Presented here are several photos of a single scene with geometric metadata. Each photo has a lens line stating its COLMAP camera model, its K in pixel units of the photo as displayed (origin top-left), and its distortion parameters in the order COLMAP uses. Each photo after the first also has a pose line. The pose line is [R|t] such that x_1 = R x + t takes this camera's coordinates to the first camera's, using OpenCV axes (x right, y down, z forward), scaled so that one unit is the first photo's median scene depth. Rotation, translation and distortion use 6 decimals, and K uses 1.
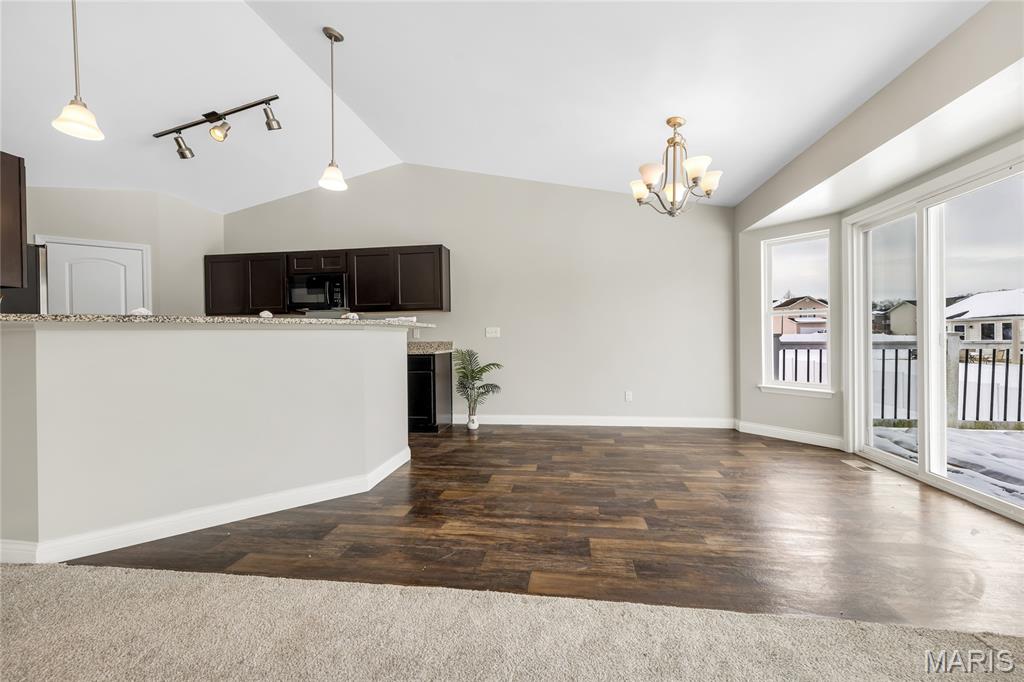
lens RADIAL K [[413.5, 0, 519.3], [0, 413.5, 340.7], [0, 0, 1]] dist [0.008170, -0.000580]
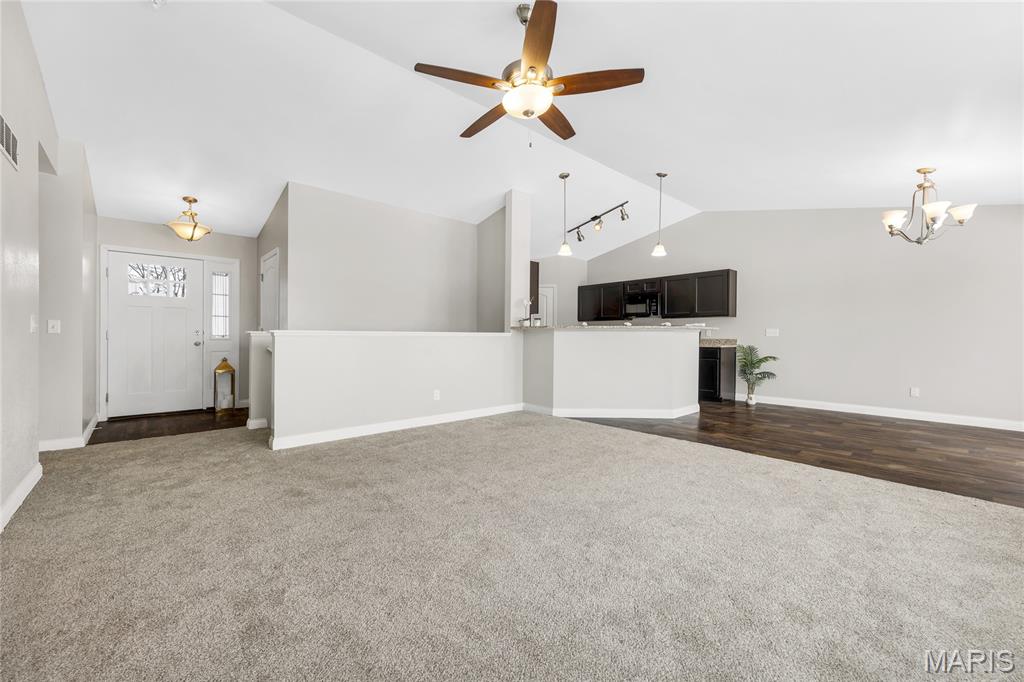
lens RADIAL K [[413.5, 0, 509.4], [0, 413.5, 347.0], [0, 0, 1]] dist [0.008170, -0.000580]
pose [[0.754029, 0.031405, -0.656089, 0.174010], [-0.016044, 0.999439, 0.029401, -0.000027], [0.656645, -0.011643, 0.754110, -0.528736]]
